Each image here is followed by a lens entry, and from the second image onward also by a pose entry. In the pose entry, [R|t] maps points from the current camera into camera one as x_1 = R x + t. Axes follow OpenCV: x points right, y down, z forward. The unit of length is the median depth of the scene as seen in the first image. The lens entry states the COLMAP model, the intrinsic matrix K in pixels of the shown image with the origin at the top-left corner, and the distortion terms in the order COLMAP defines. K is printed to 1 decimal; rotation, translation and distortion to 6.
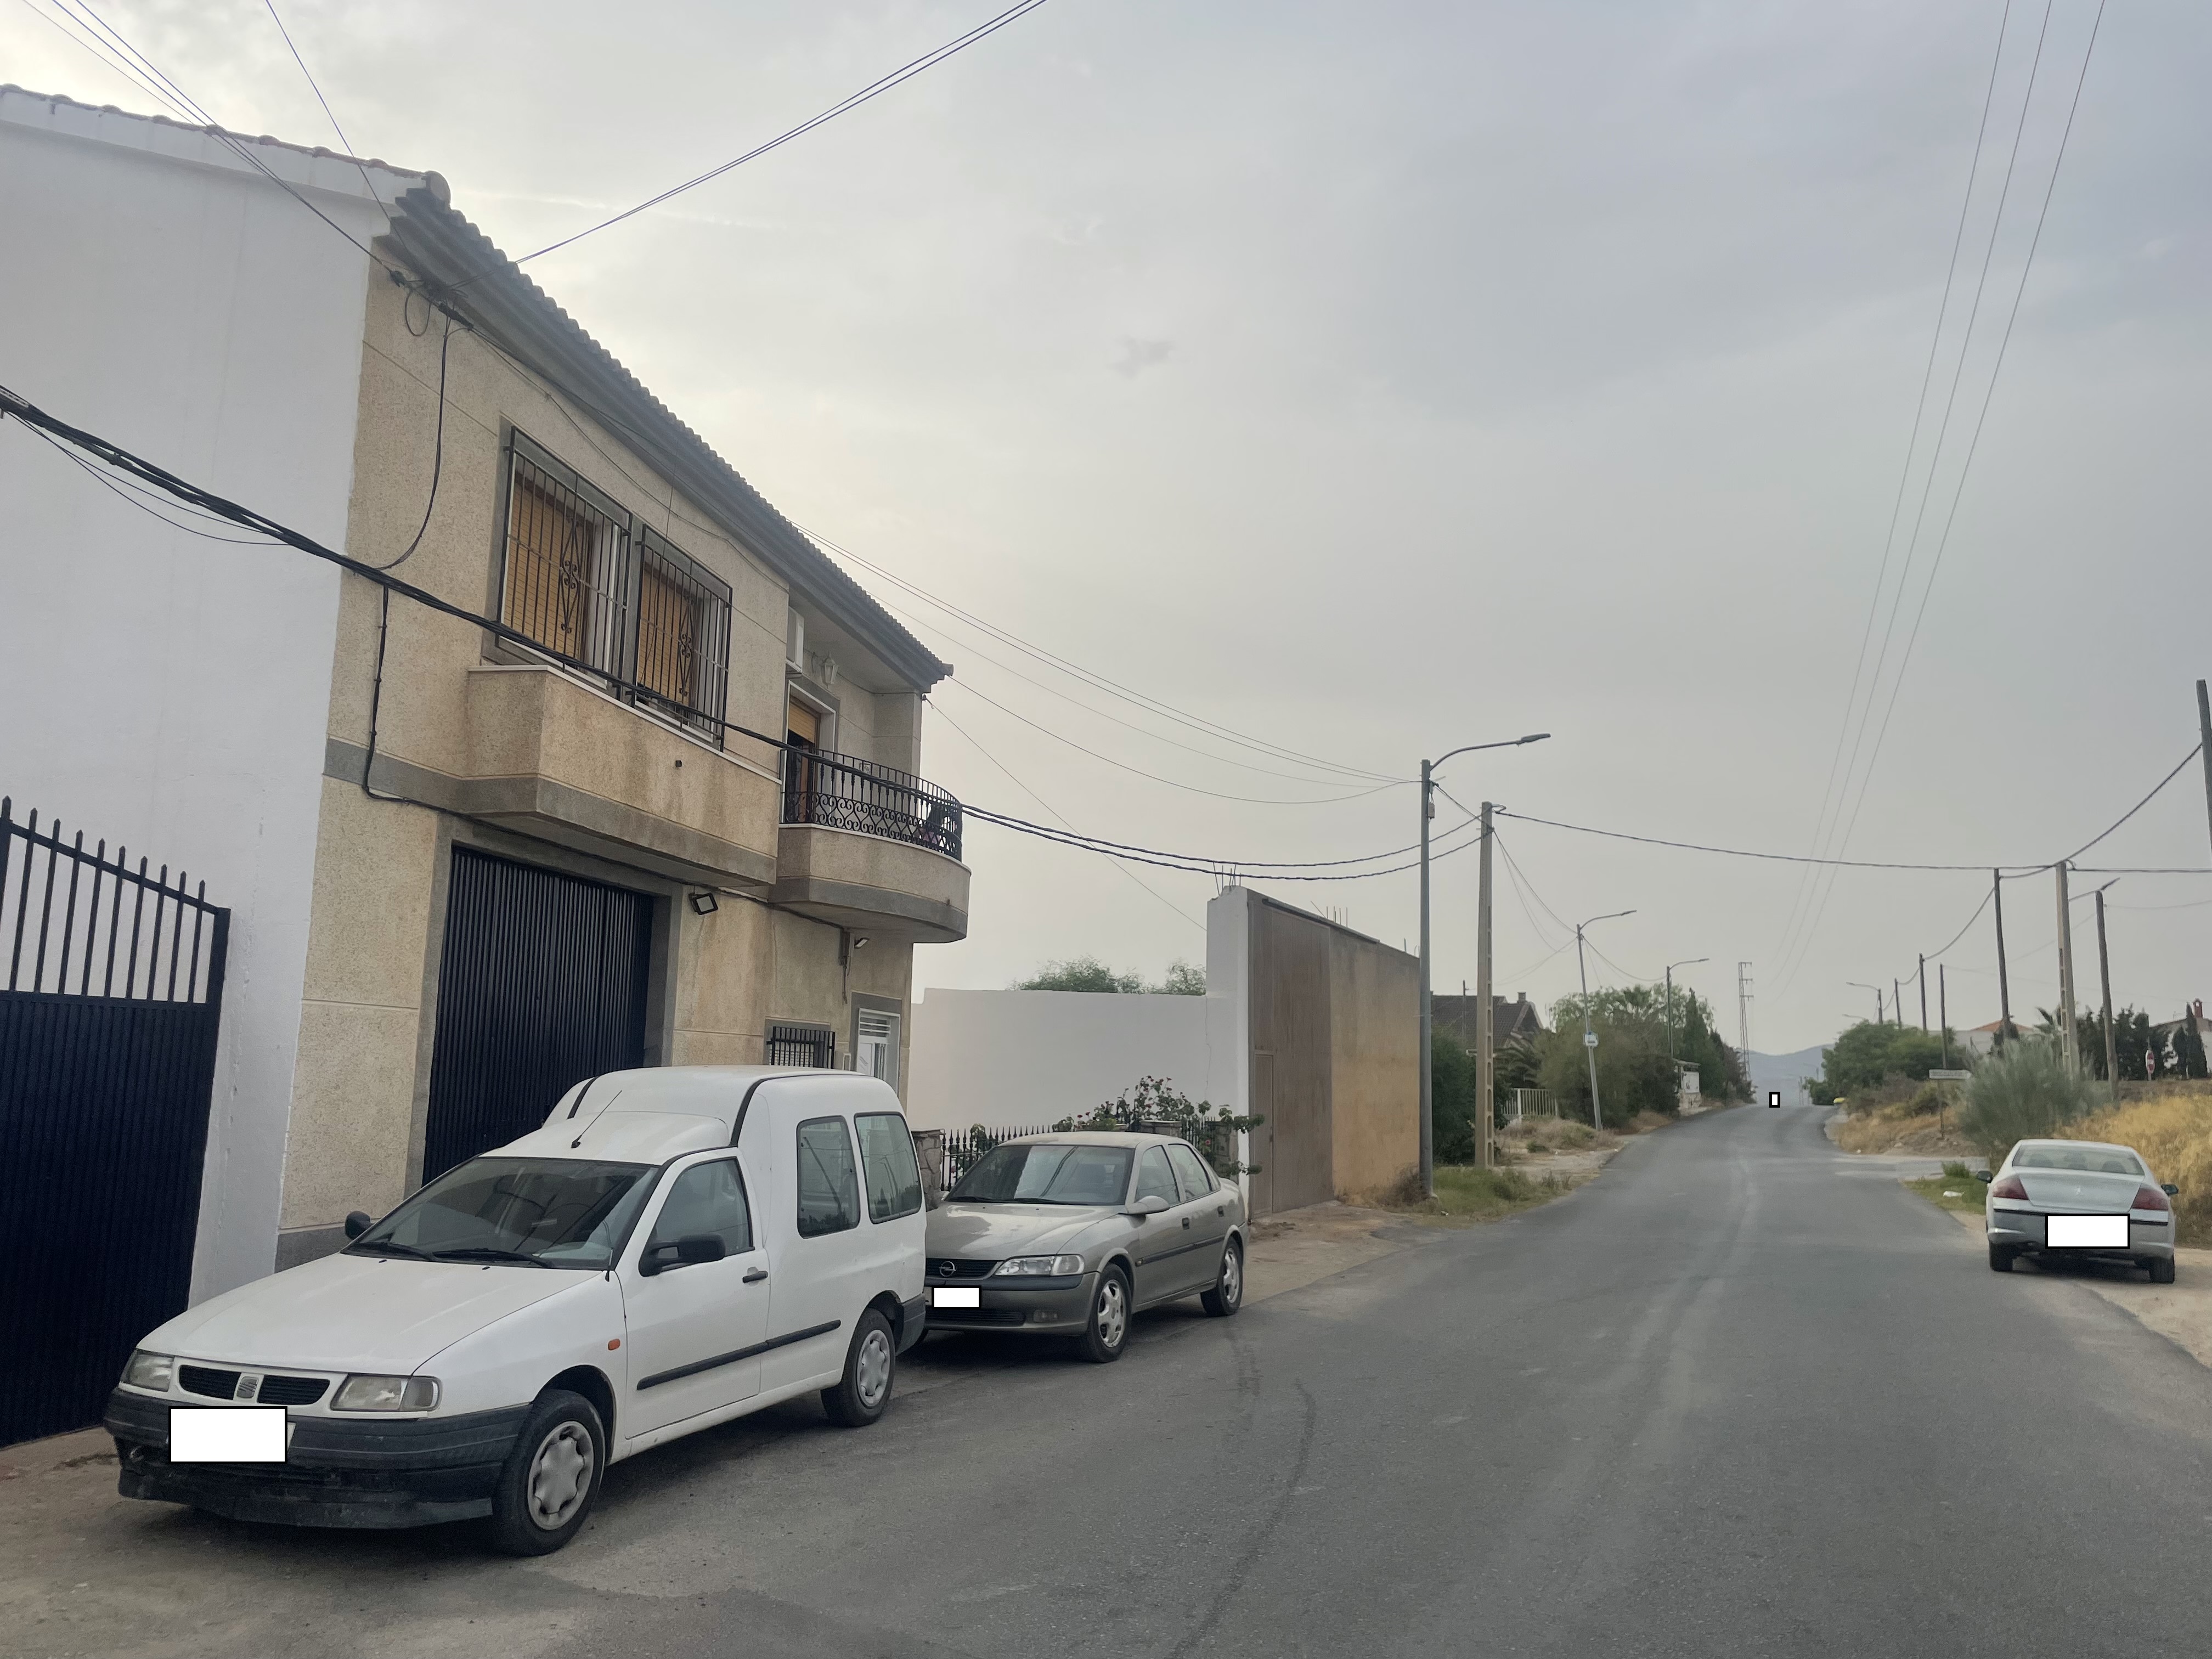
lens RADIAL K [[1669.3, 0, 1114.0], [0, 1669.3, 813.3], [0, 0, 1]] dist [0.098195, -0.112940]
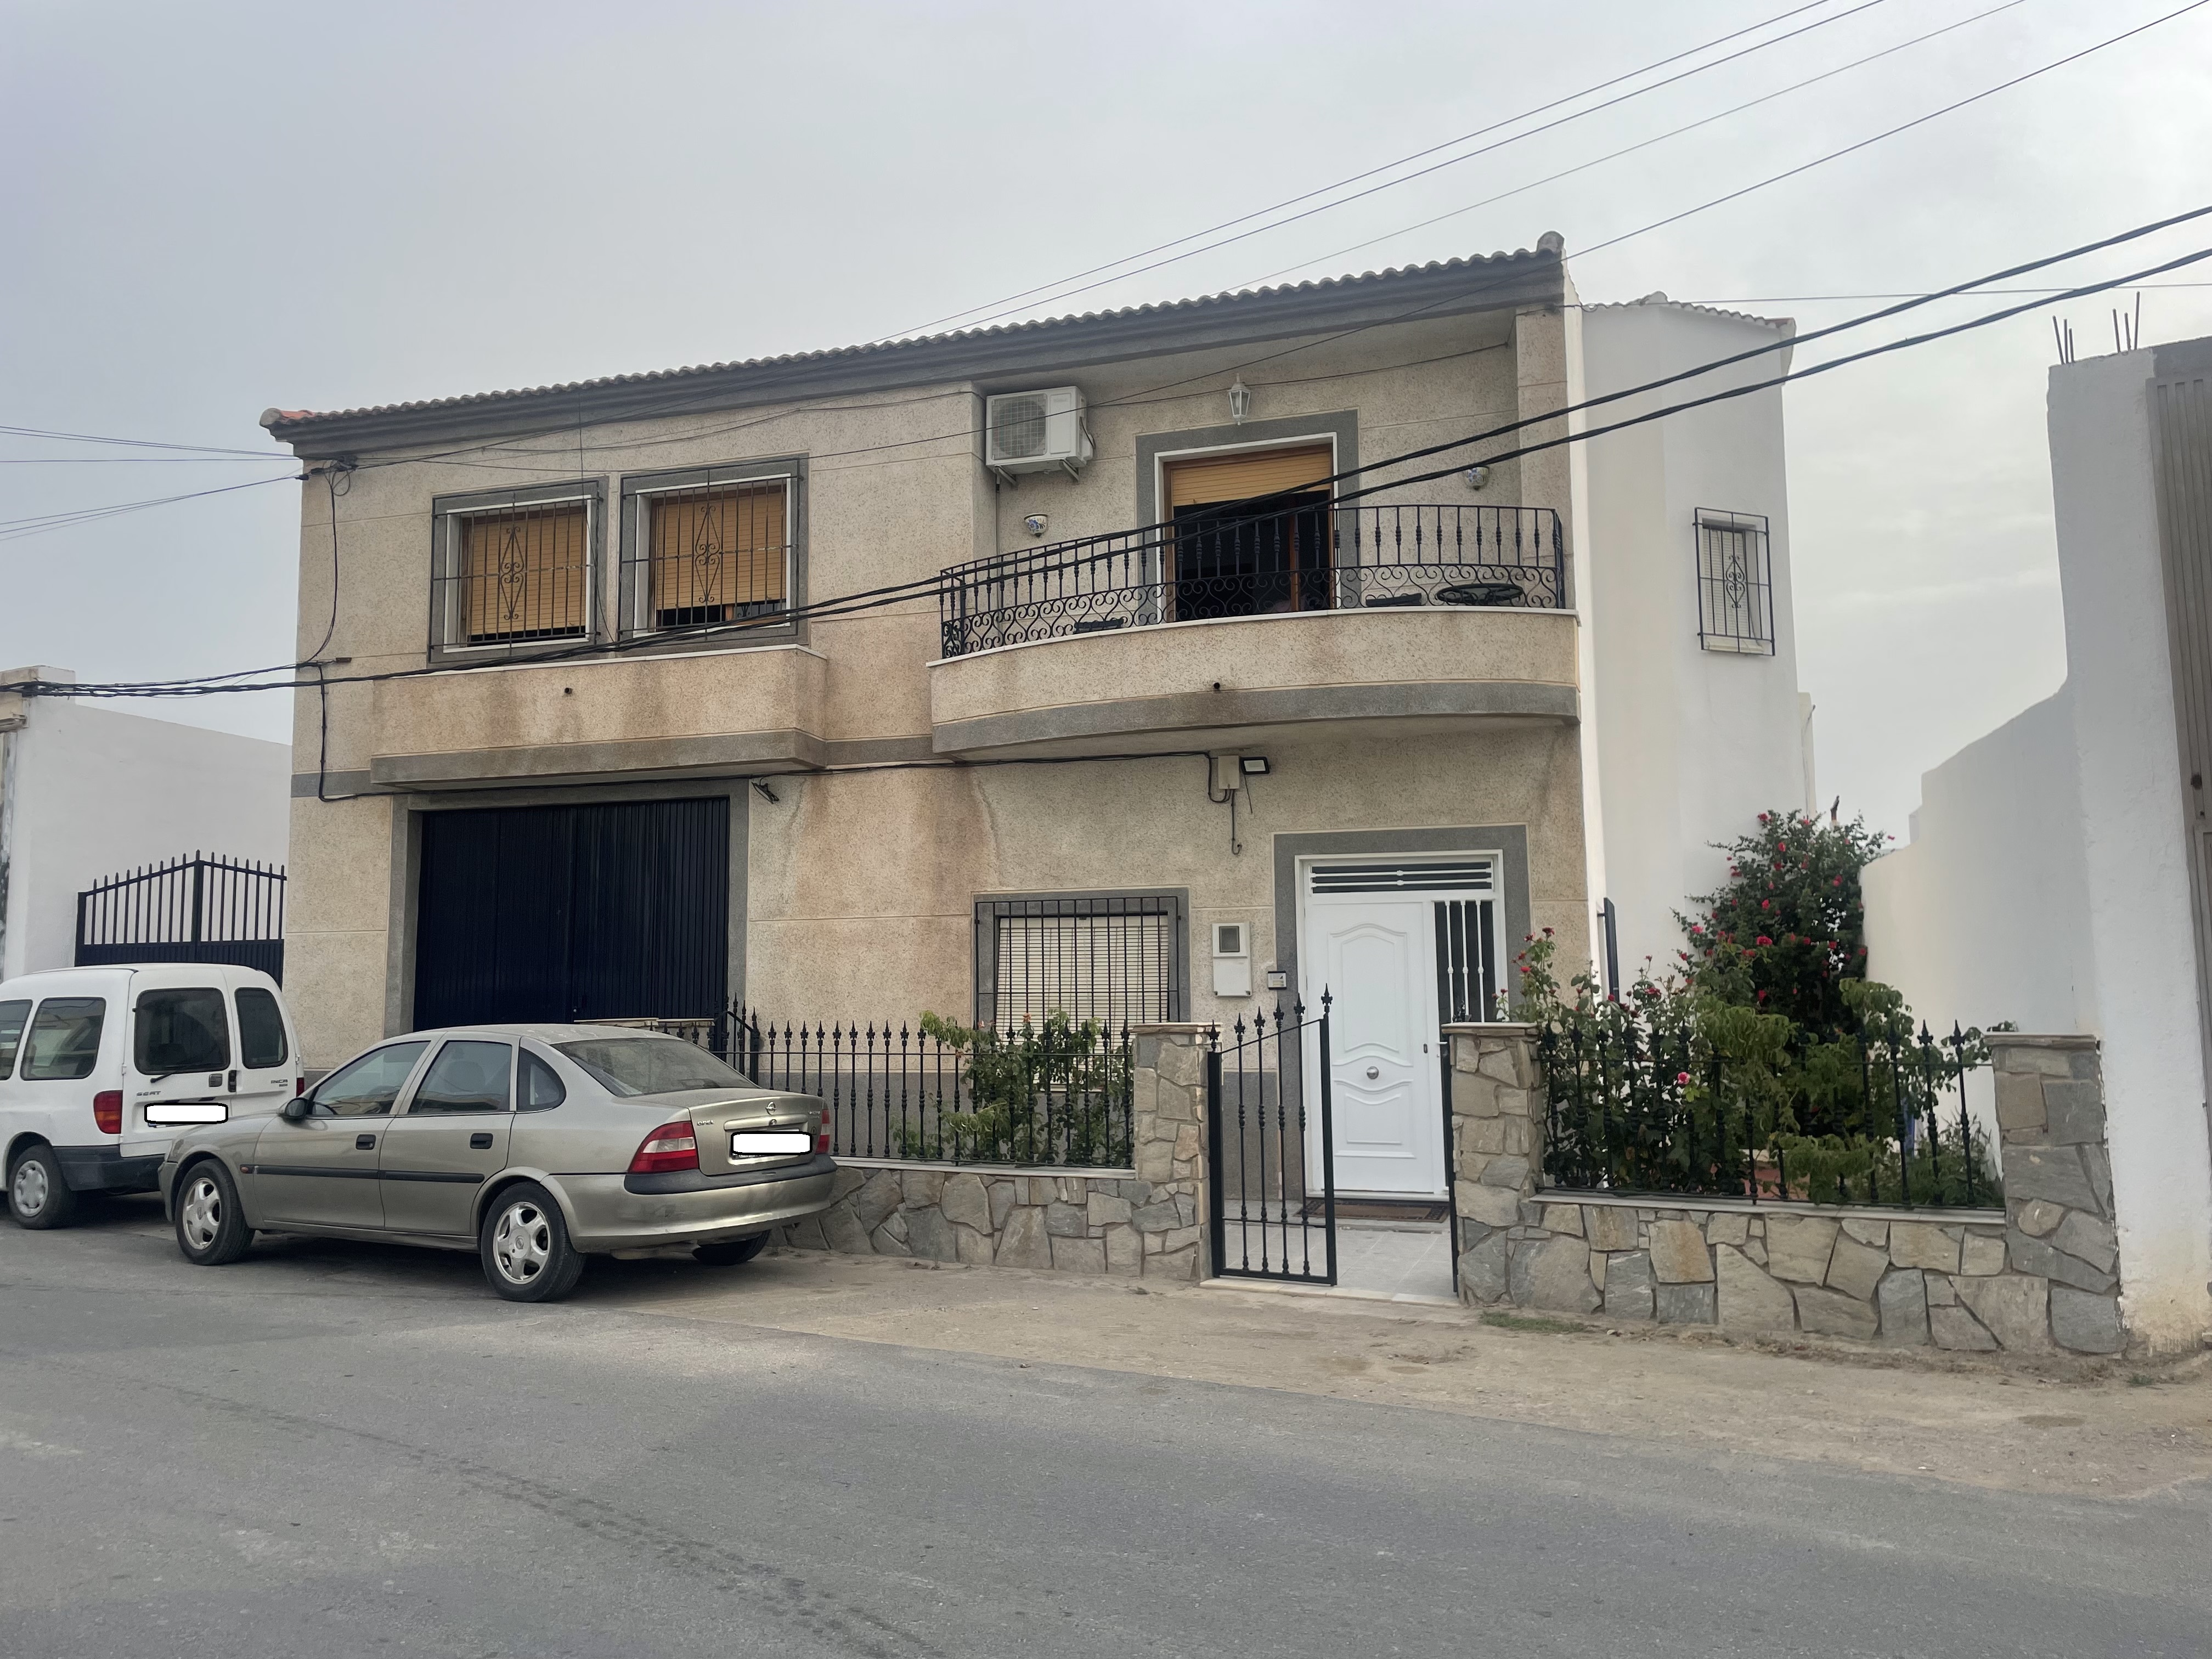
lens RADIAL K [[1669.3, 0, 1114.0], [0, 1669.3, 813.3], [0, 0, 1]] dist [0.098195, -0.112940]
pose [[-0.140036, -0.121427, -0.982673, 0.872308], [0.165162, 0.975683, -0.144100, 0.302813], [0.976274, -0.182480, -0.116576, 1.645431]]
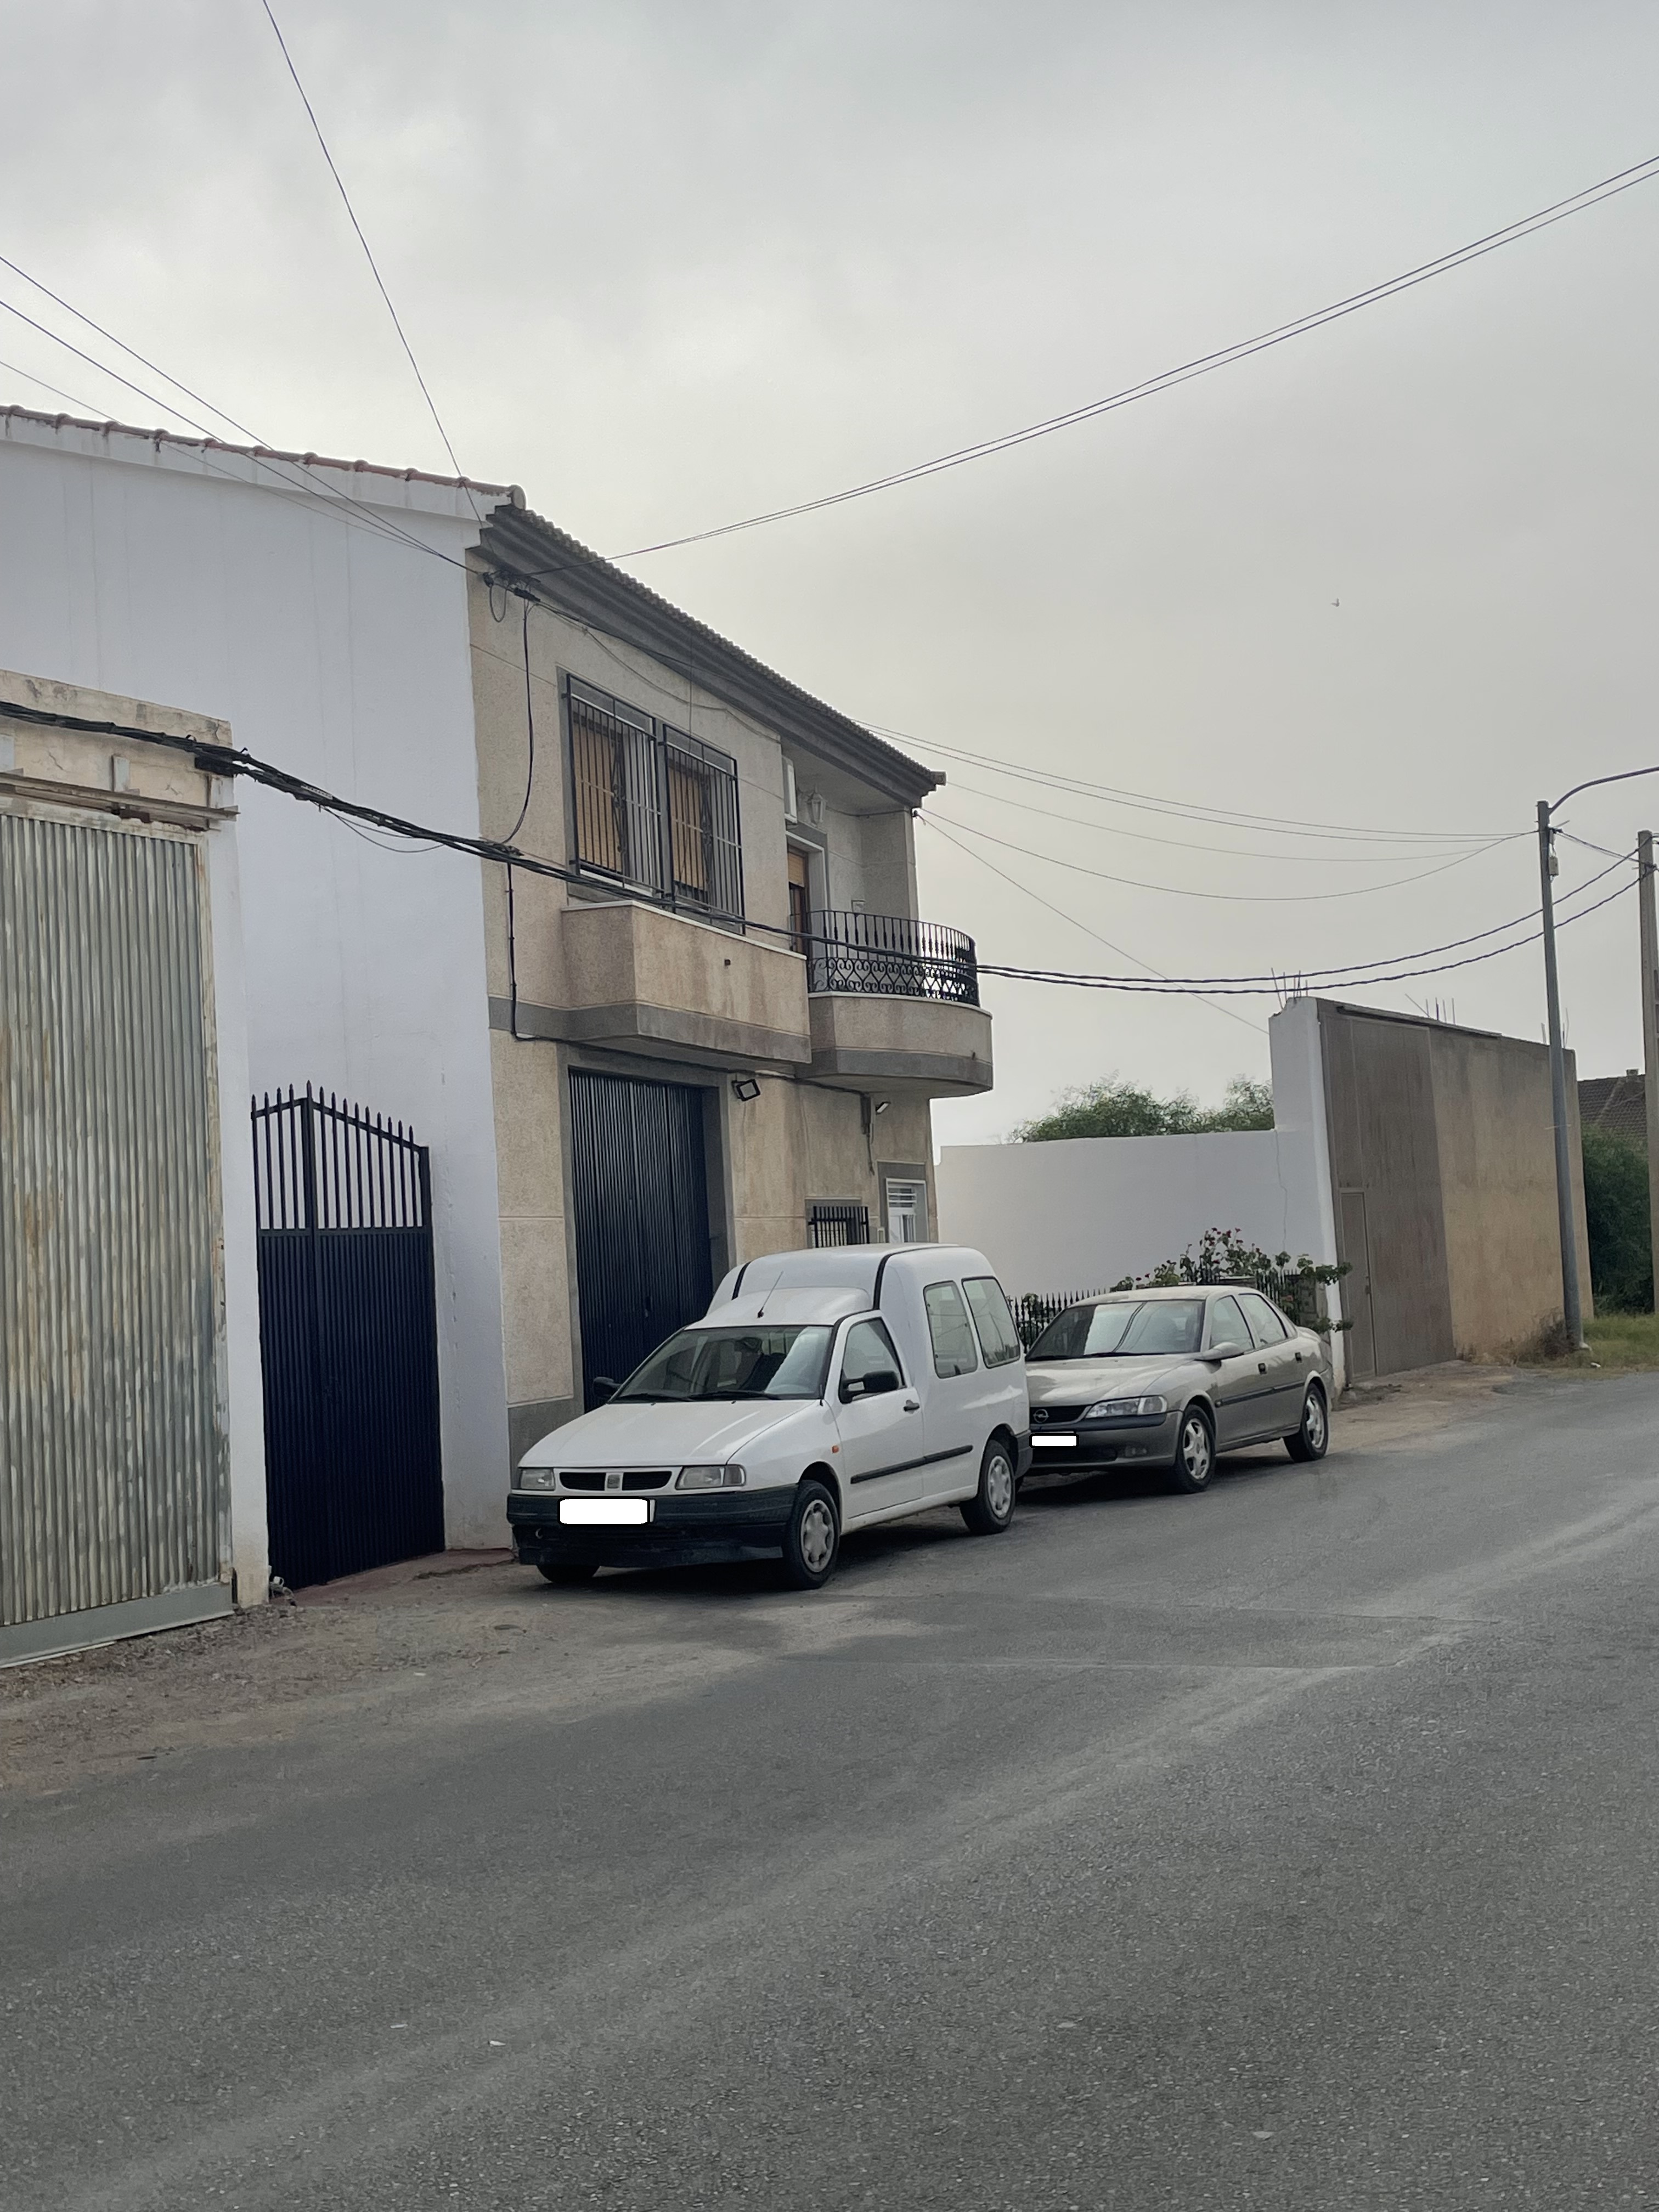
lens RADIAL K [[2642.3, 0, 867.6], [0, 2642.3, 1076.5], [0, 0, 1]] dist [0.187096, -0.002028]
pose [[0.990973, -0.083419, -0.104945, -0.011280], [0.092801, 0.991793, 0.087944, -0.106058], [0.096748, -0.096890, 0.990582, -0.674778]]
